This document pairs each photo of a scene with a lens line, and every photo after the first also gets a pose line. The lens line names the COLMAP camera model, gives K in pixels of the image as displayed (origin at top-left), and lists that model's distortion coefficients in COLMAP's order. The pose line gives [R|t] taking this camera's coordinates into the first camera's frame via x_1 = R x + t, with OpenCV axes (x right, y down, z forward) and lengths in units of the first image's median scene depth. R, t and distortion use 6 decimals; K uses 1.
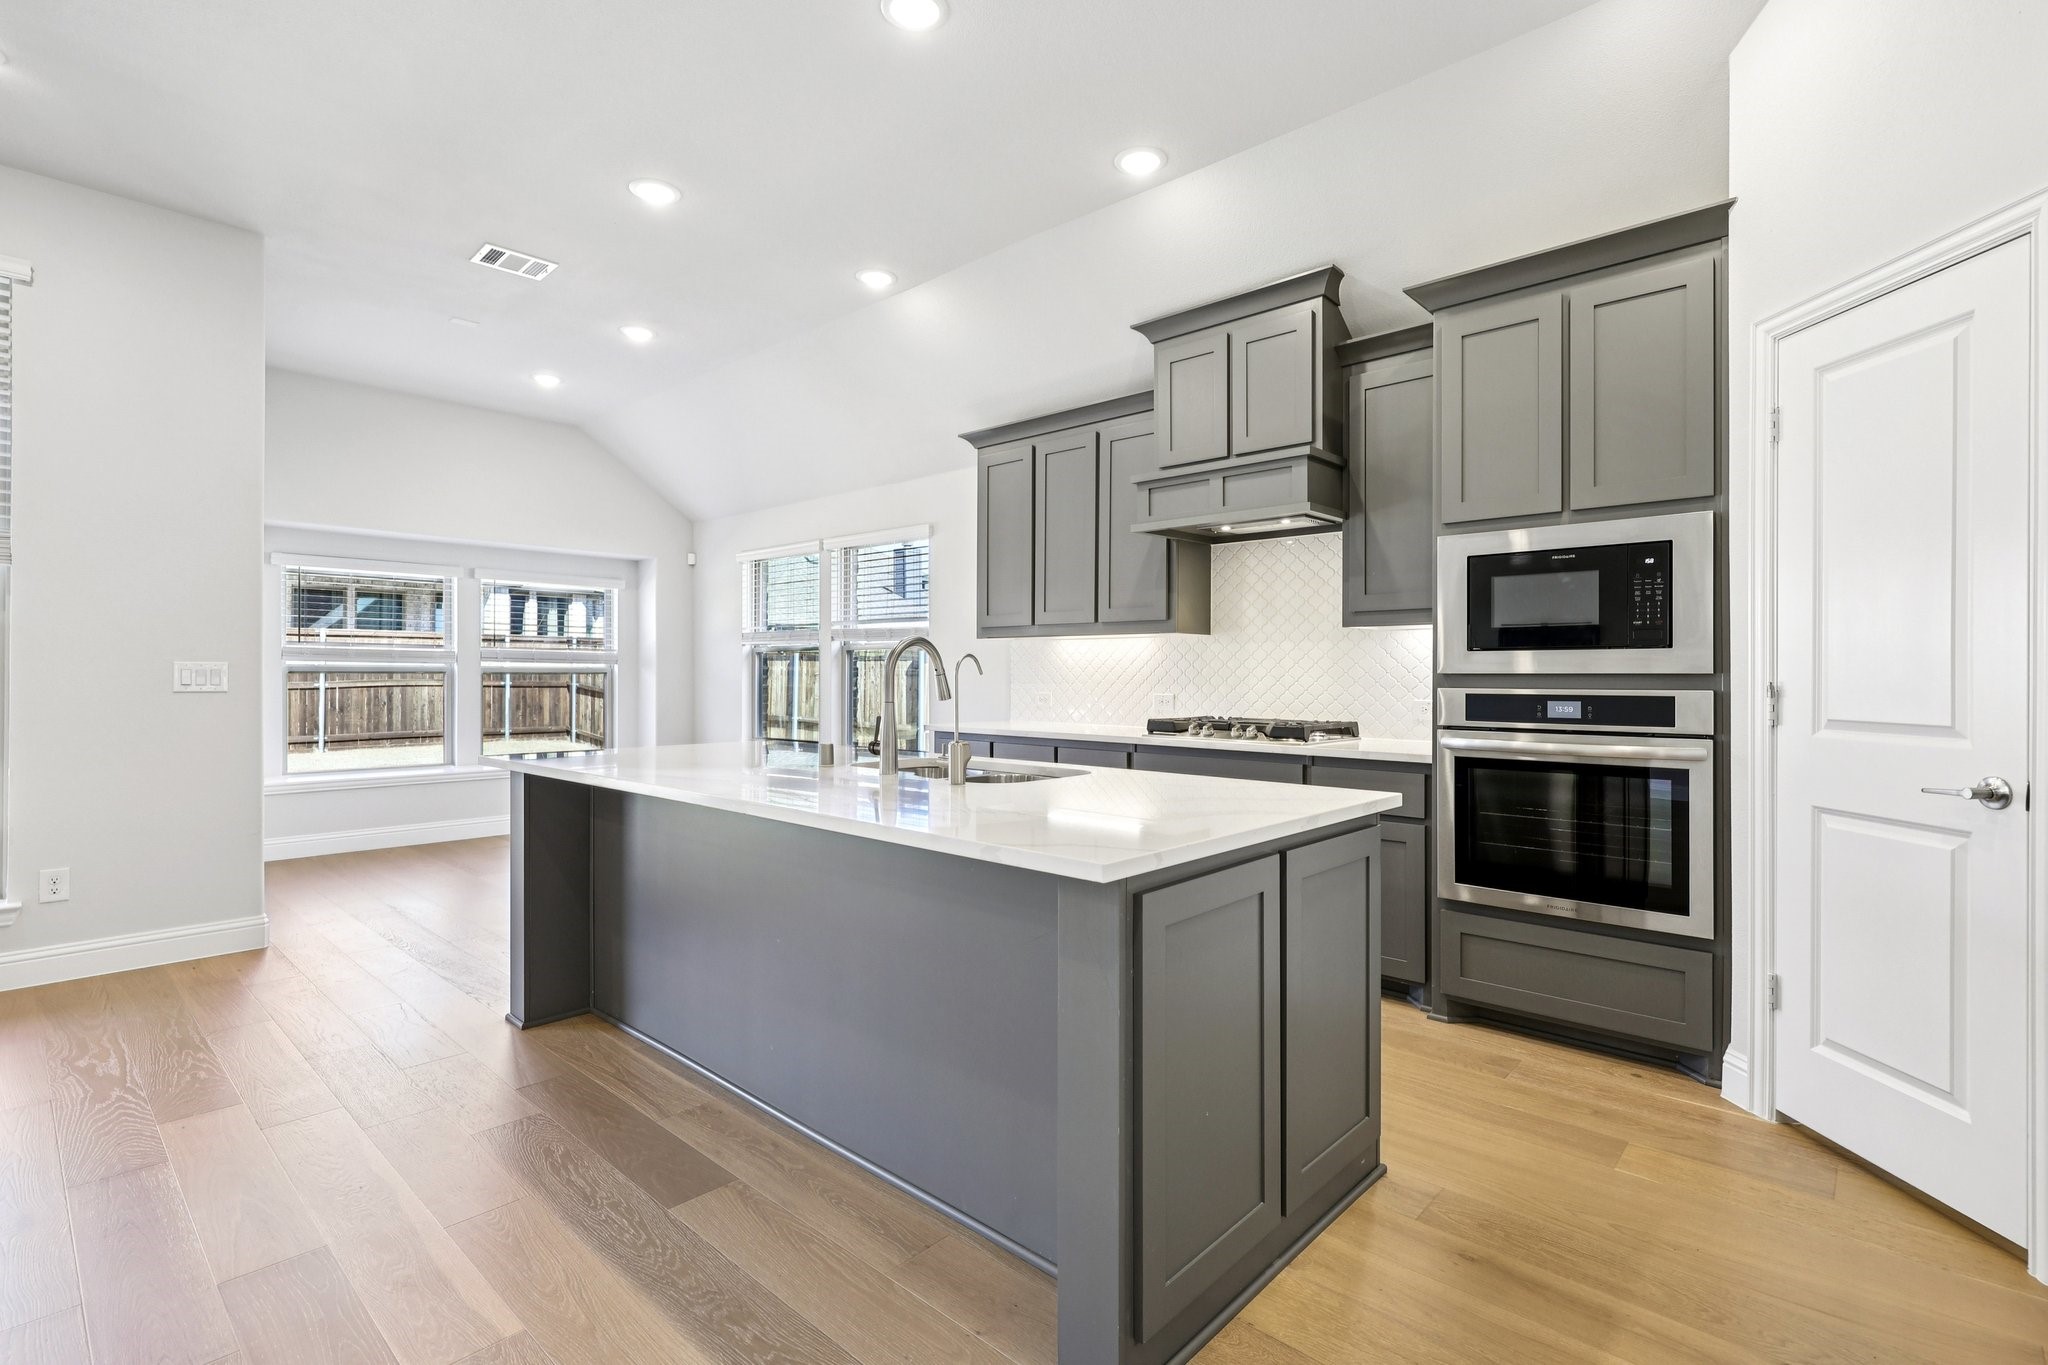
lens RADIAL K [[952.2, 0, 1034.2], [0, 952.2, 675.2], [0, 0, 1]] dist [-0.000338, 0.001403]
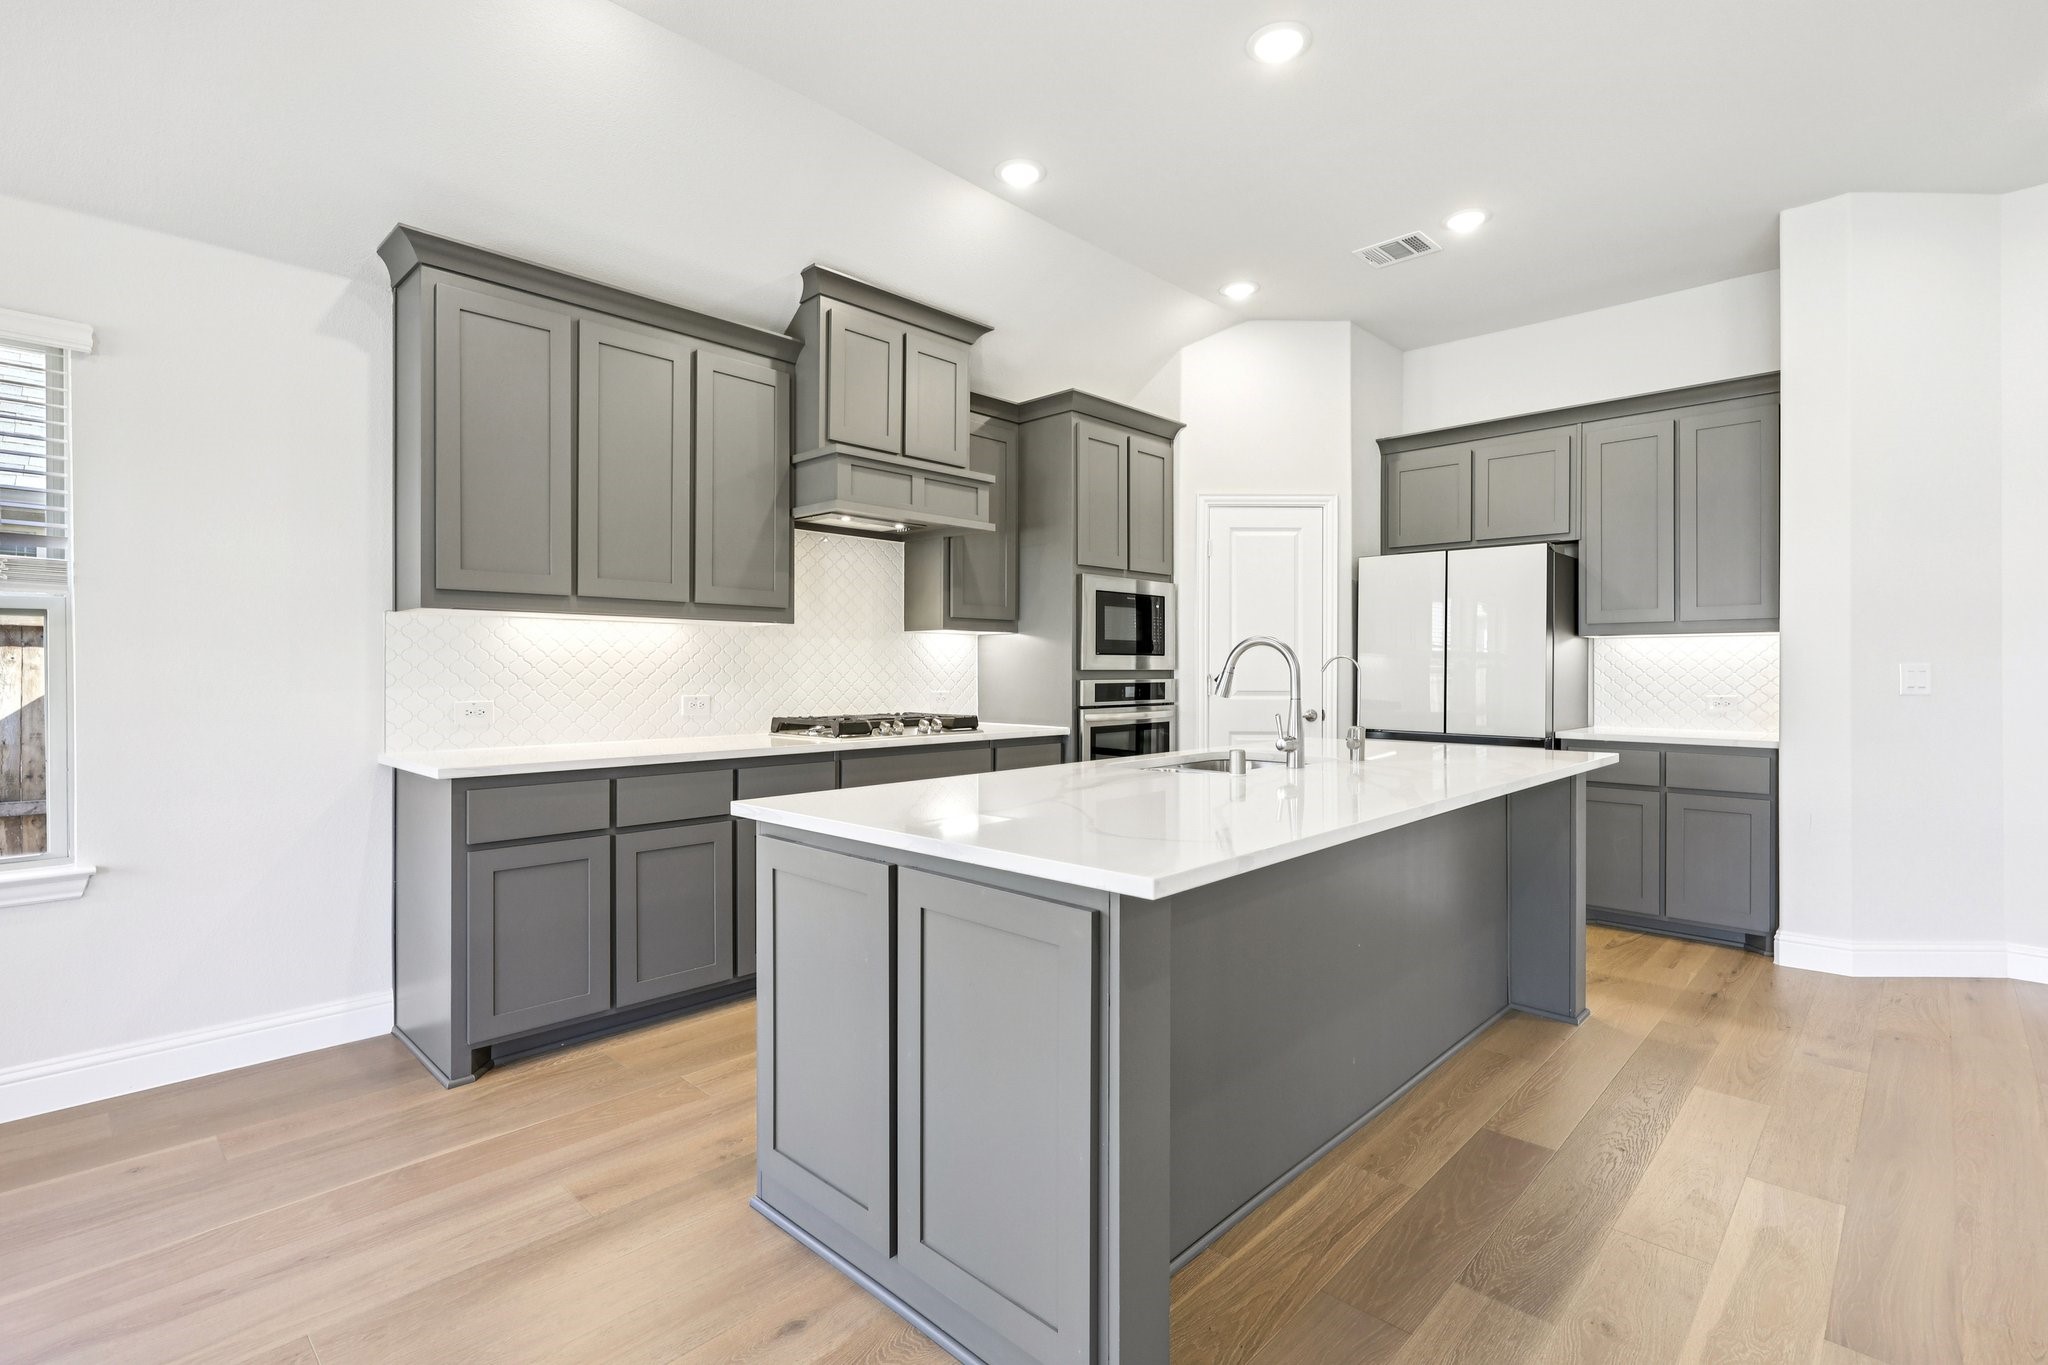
lens RADIAL K [[952.2, 0, 1032.4], [0, 952.2, 670.8], [0, 0, 1]] dist [-0.000338, 0.001403]
pose [[0.021329, -0.003374, 0.999767, -0.738584], [0.000800, 0.999994, 0.003358, -0.003805], [-0.999772, 0.000728, 0.021332, 0.775391]]
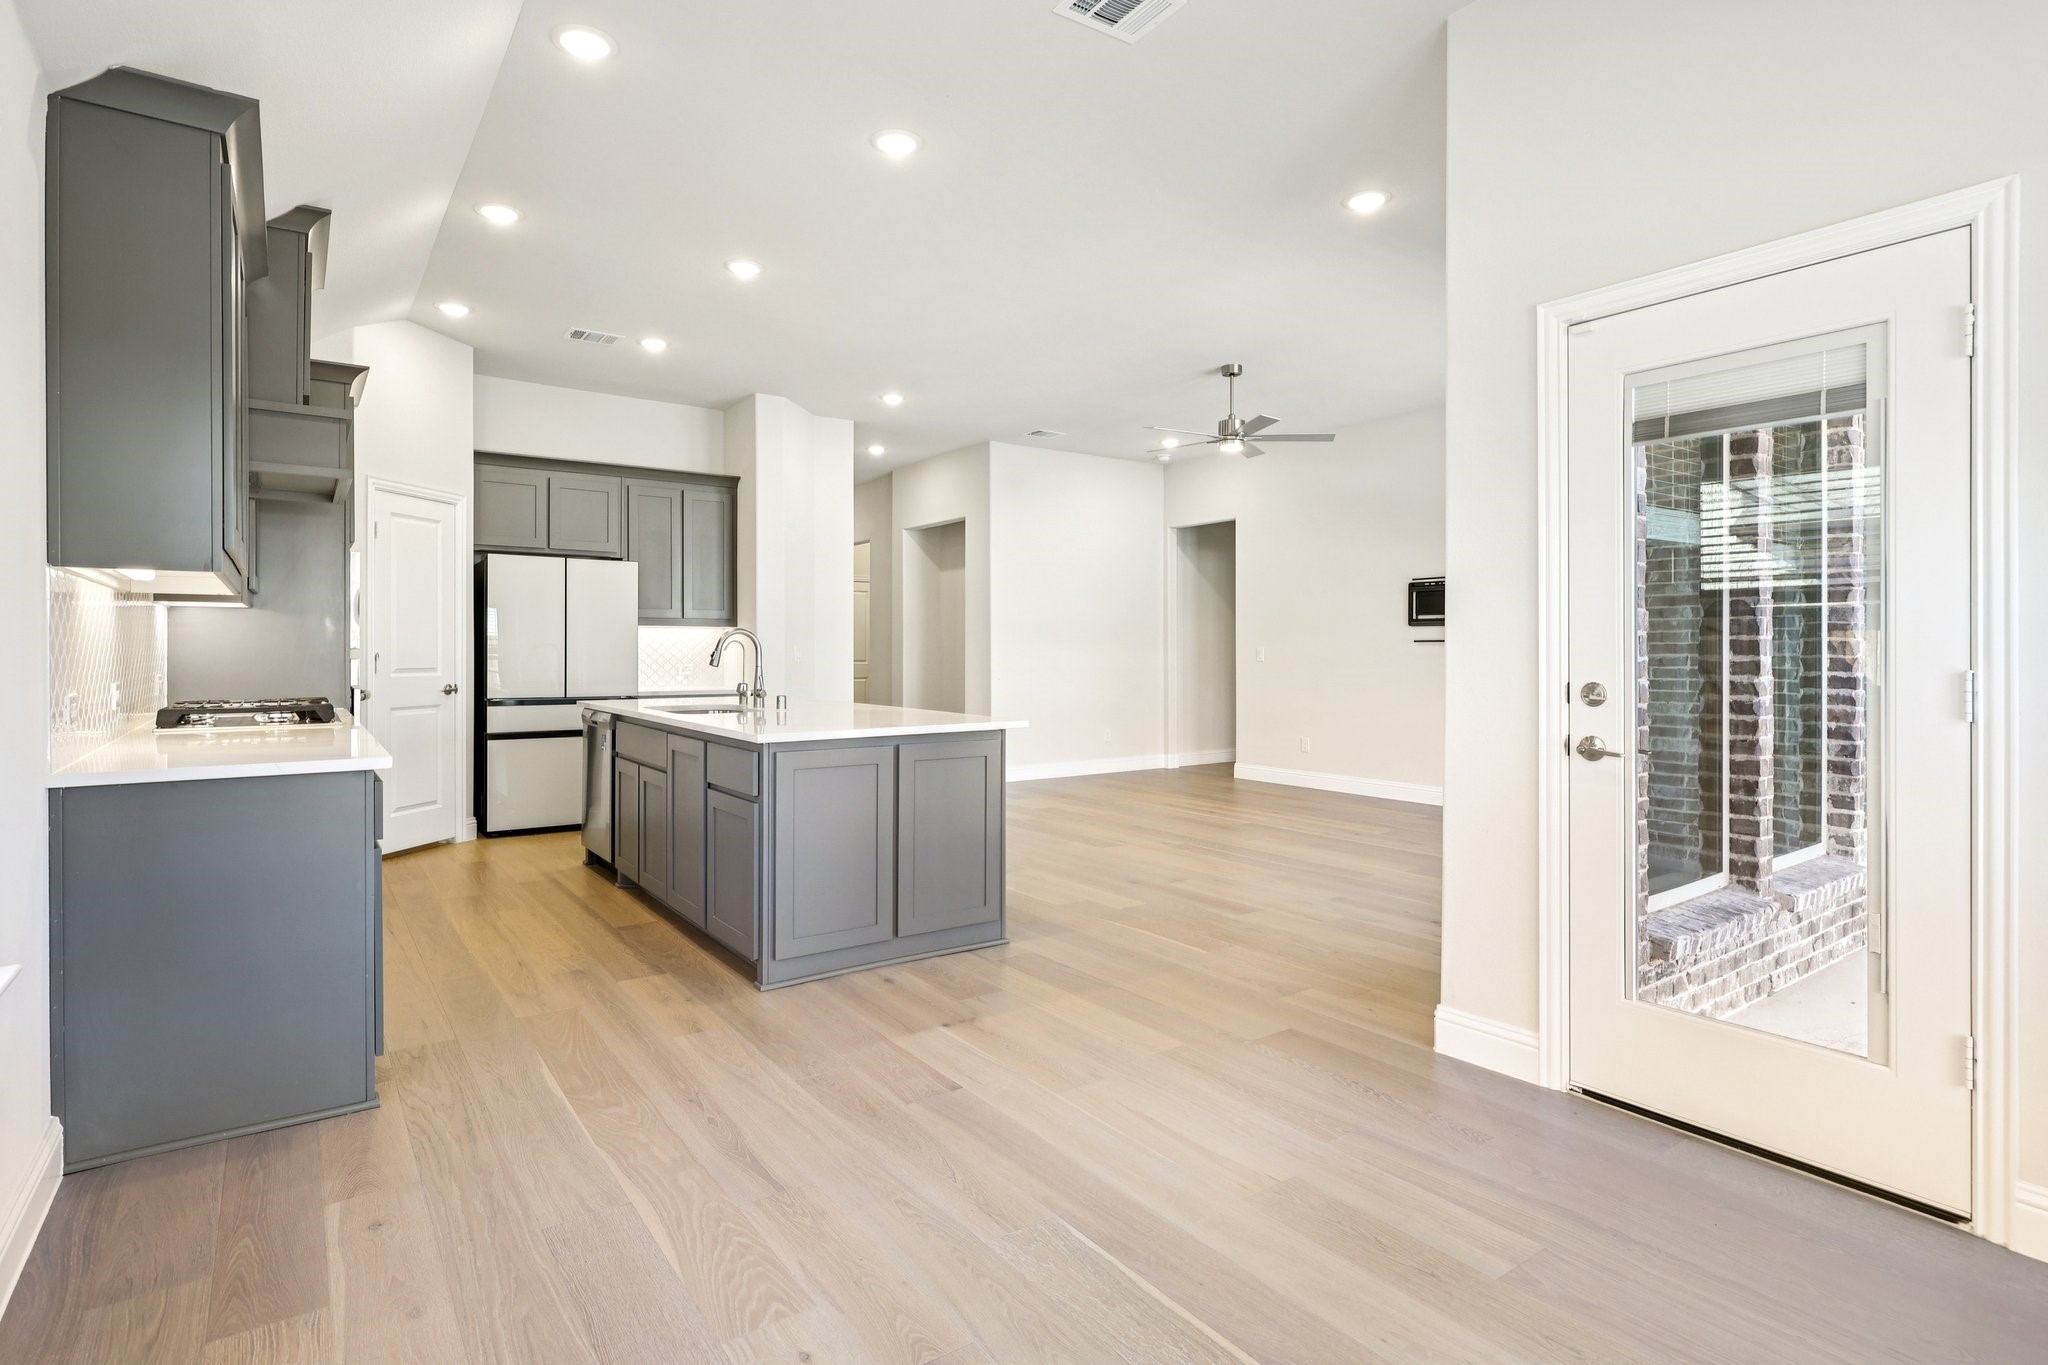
lens RADIAL K [[1025.5, 0, 1032.0], [0, 1025.5, 655.6], [0, 0, 1]] dist [-0.002940, -0.000675]
pose [[-0.979971, -0.005096, 0.199077, -0.628990], [-0.003677, 0.999965, 0.007495, -0.004843], [-0.199108, 0.006612, -0.979955, 1.695222]]
